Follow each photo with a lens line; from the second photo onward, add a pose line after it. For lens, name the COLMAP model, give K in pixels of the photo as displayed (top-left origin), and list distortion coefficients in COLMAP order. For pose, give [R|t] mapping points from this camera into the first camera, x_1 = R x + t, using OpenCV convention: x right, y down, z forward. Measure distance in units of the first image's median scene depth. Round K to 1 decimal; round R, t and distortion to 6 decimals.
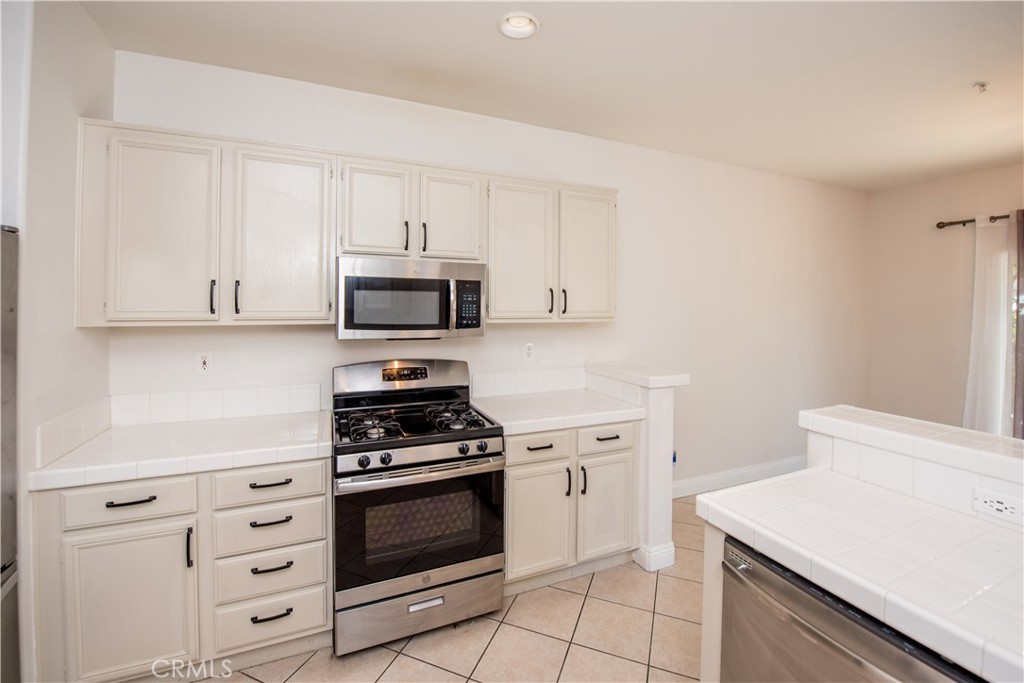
lens RADIAL K [[424.5, 0, 514.5], [0, 424.5, 305.8], [0, 0, 1]] dist [-0.028516, -0.000077]
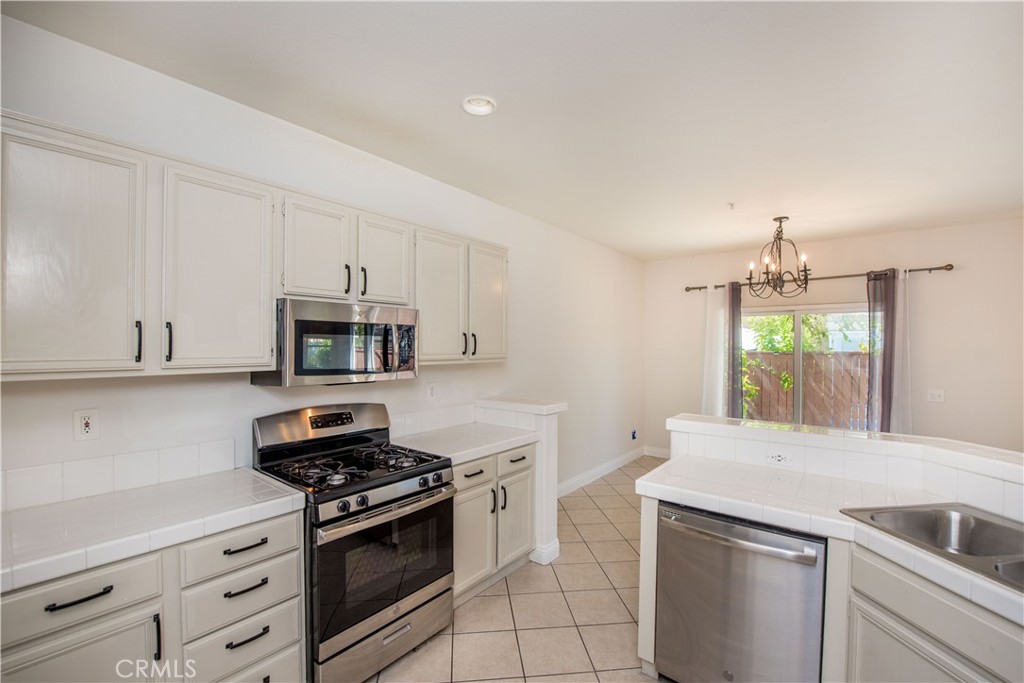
lens RADIAL K [[431.9, 0, 507.6], [0, 431.9, 348.1], [0, 0, 1]] dist [-0.035645, -0.000234]
pose [[0.886980, -0.009062, 0.461718, -0.411562], [0.007668, 0.999959, 0.004896, -0.006513], [-0.461743, -0.000802, 0.887013, -0.066577]]
